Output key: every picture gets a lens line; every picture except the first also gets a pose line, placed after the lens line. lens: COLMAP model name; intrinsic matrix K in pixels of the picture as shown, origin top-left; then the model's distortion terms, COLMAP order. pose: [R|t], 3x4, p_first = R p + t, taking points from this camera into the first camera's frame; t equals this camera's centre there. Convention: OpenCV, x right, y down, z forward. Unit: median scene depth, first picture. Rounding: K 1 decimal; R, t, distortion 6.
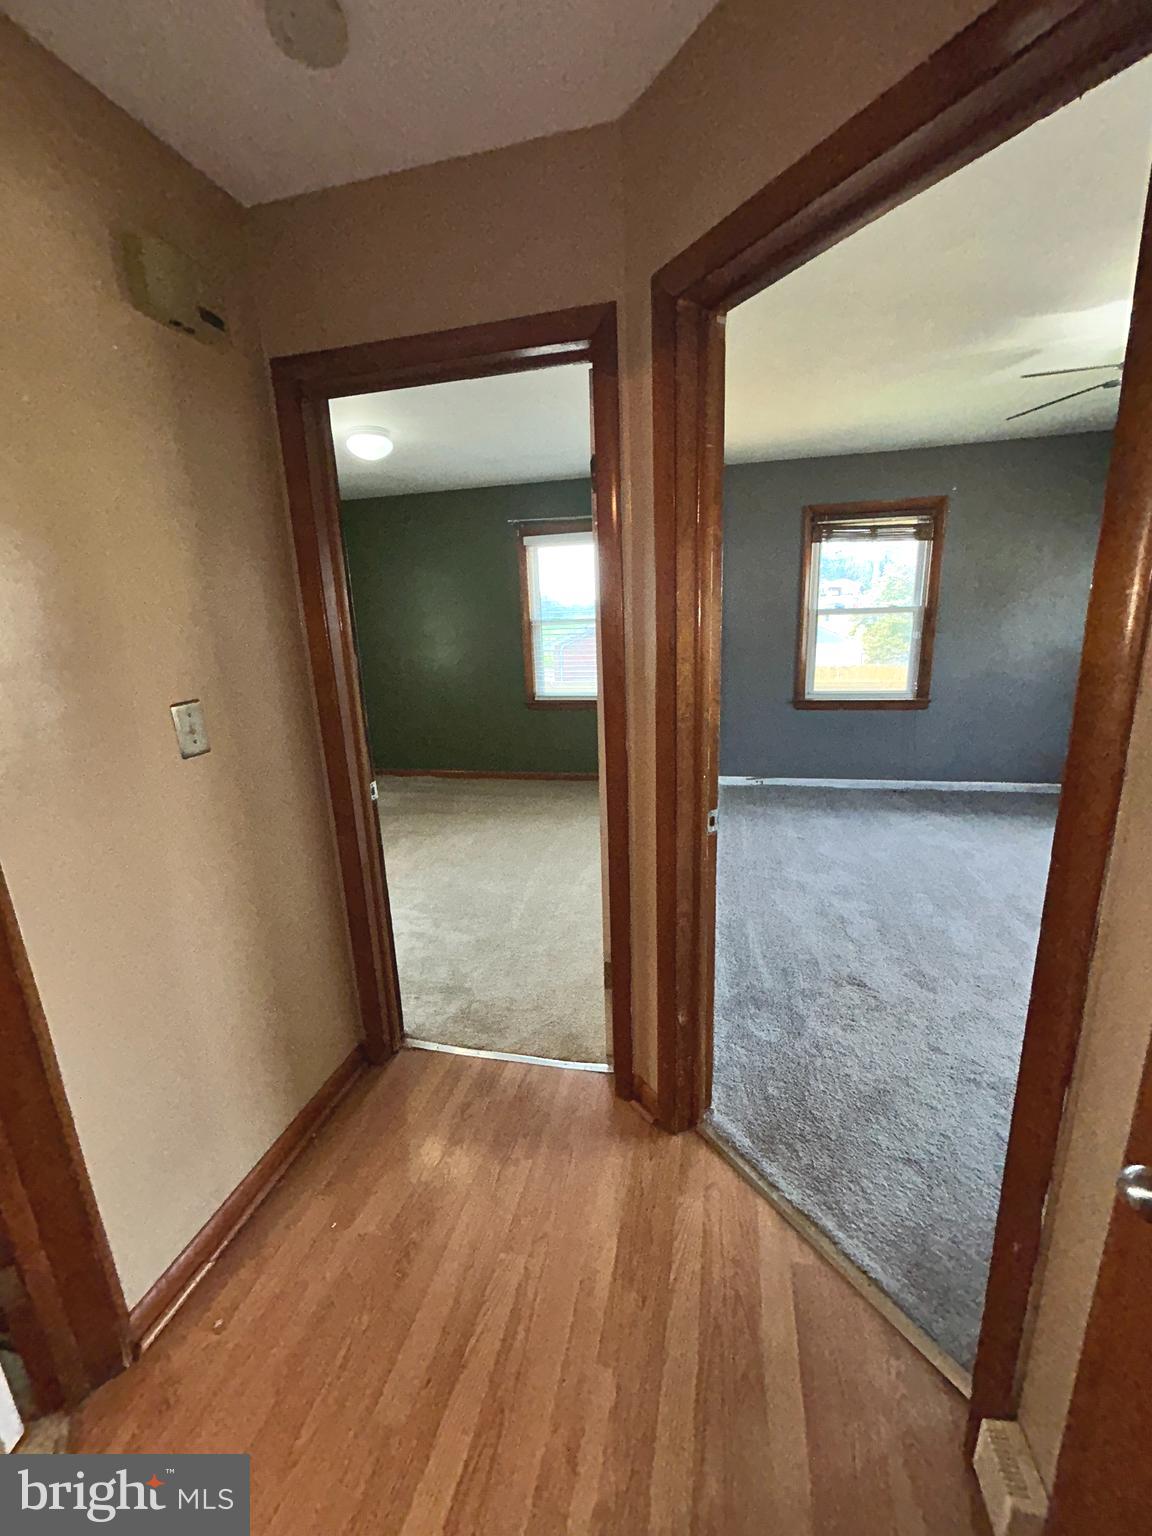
lens RADIAL K [[618.4, 0, 576.0], [0, 618.4, 766.4], [0, 0, 1]] dist [-0.001663, 0.001723]
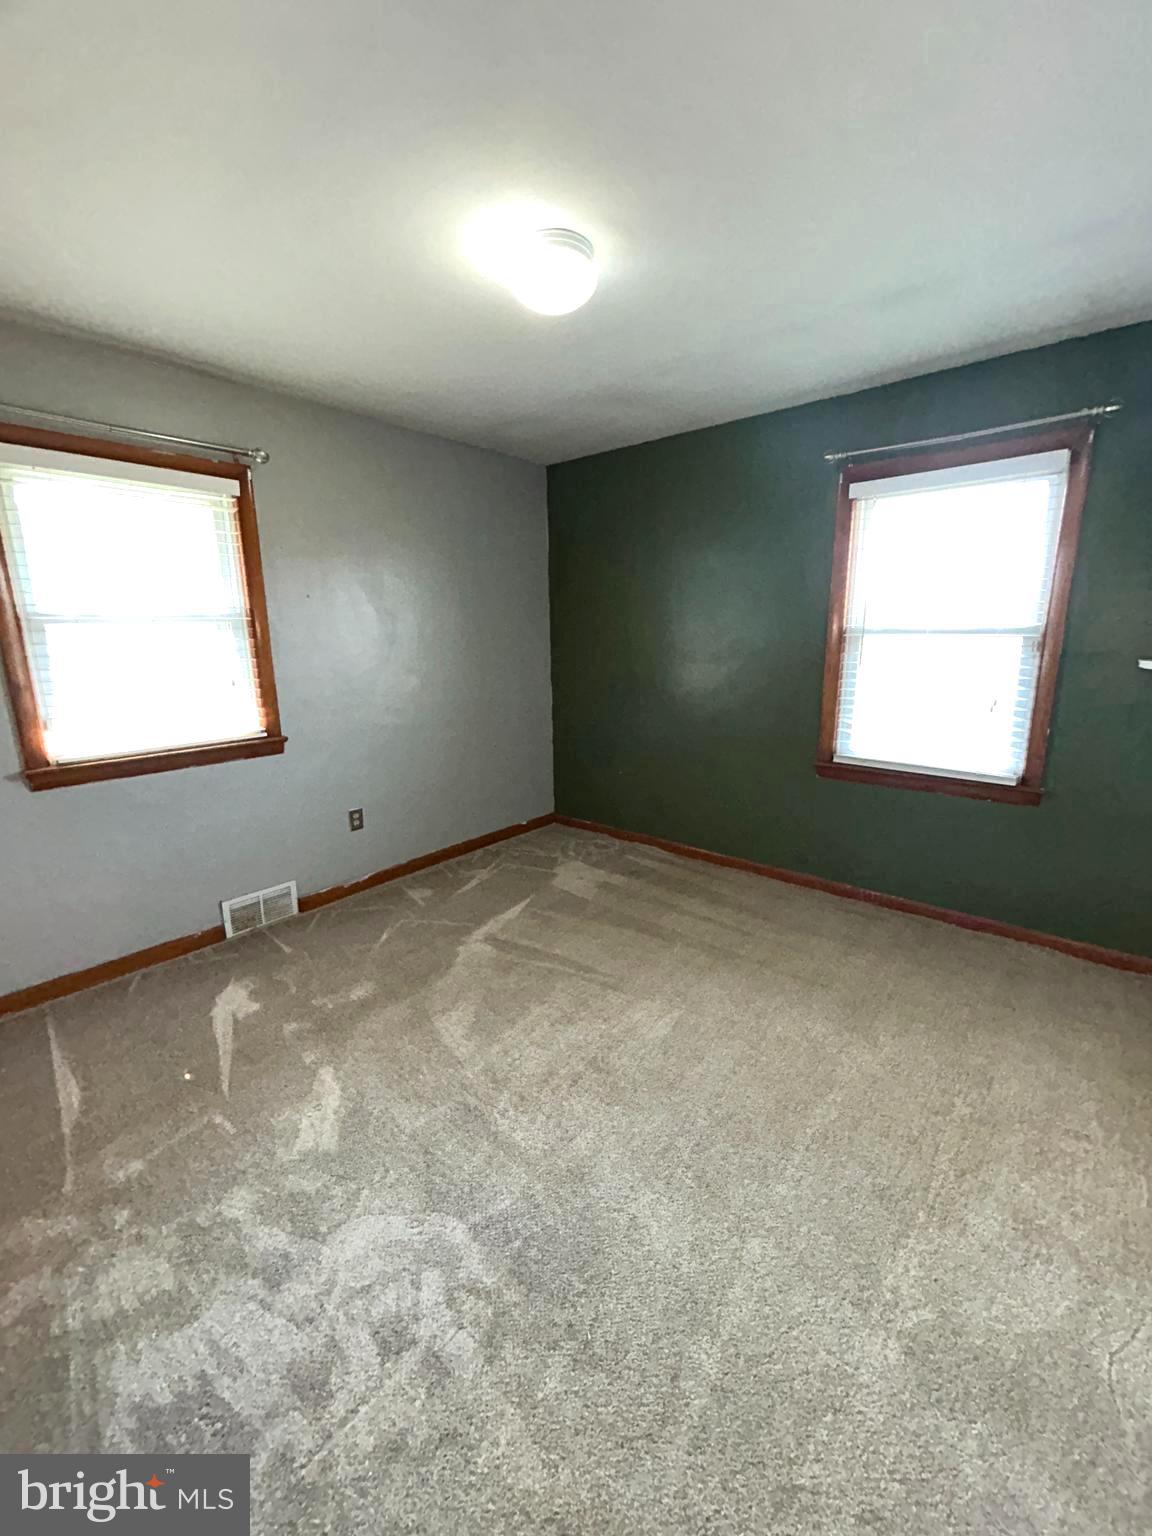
lens RADIAL K [[618.4, 0, 582.1], [0, 618.4, 764.3], [0, 0, 1]] dist [-0.001663, 0.001723]
pose [[0.891056, 0.124019, -0.436622, -0.023297], [-0.128978, 0.991477, 0.018405, -0.086561], [0.435183, 0.039914, 0.899457, 0.379803]]
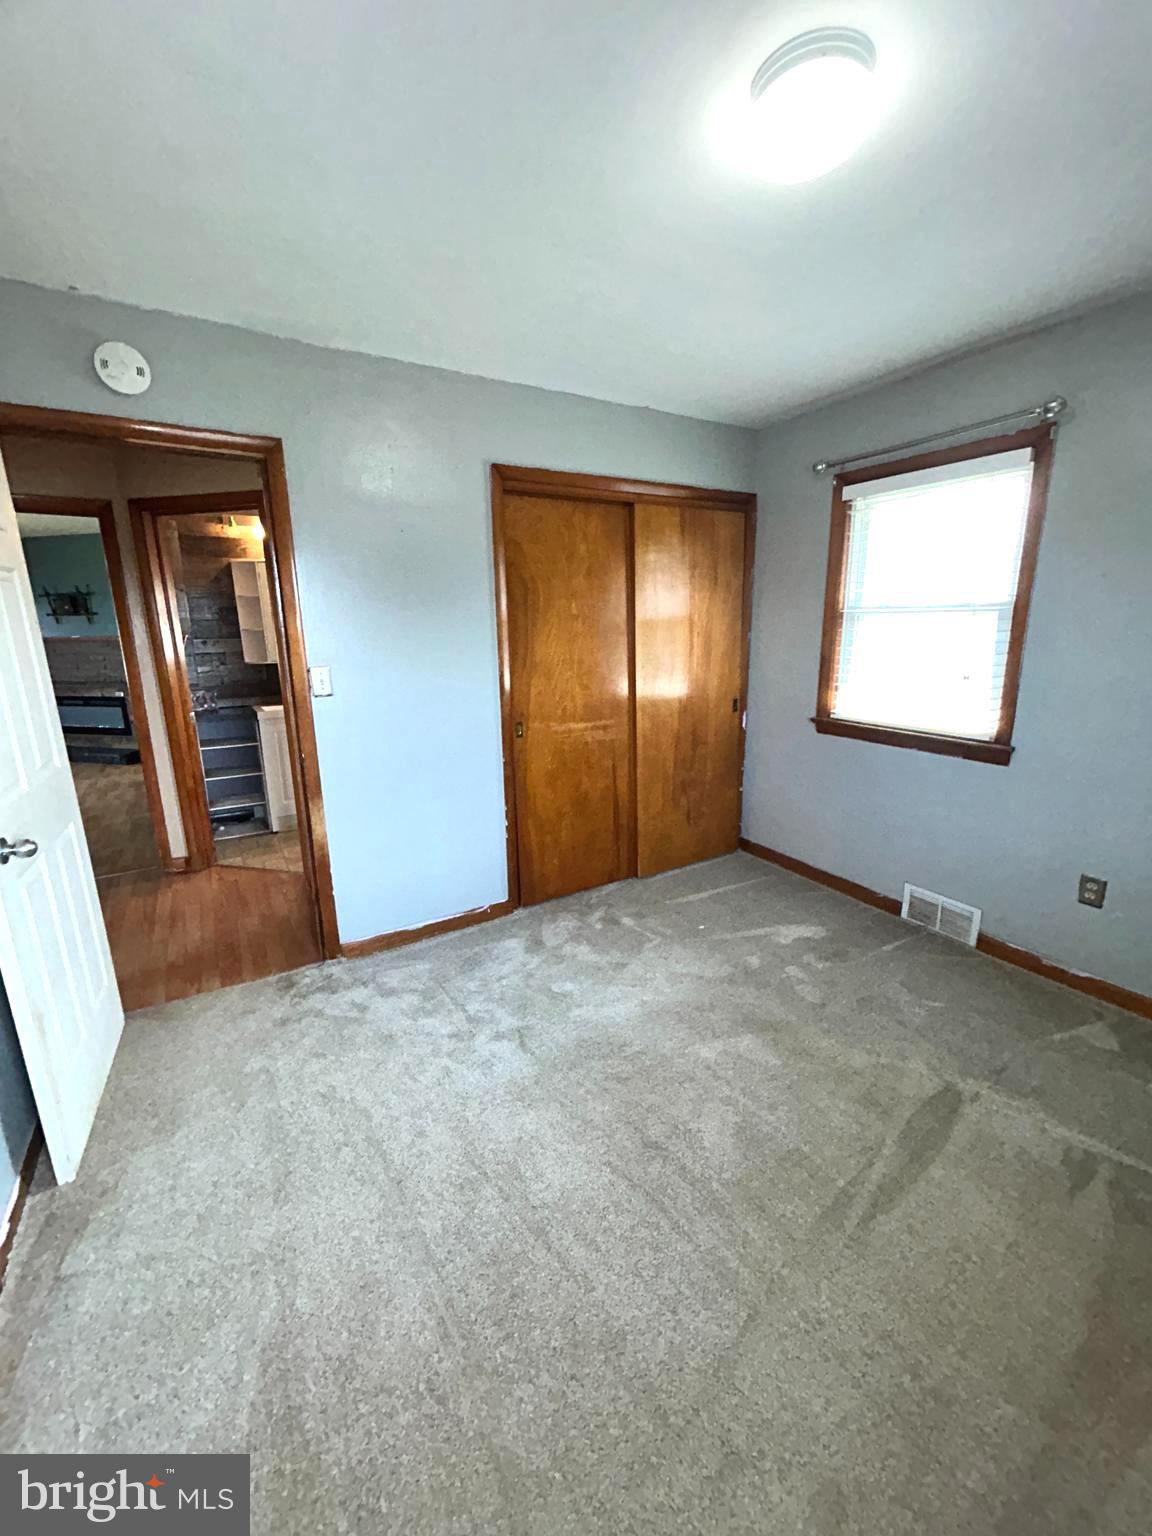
lens RADIAL K [[618.4, 0, 578.1], [0, 618.4, 769.2], [0, 0, 1]] dist [-0.001663, 0.001723]
pose [[-0.716222, 0.205069, -0.667063, 0.047462], [-0.127891, 0.901096, 0.414331, -0.210008], [0.686054, 0.382065, -0.619158, 0.857372]]
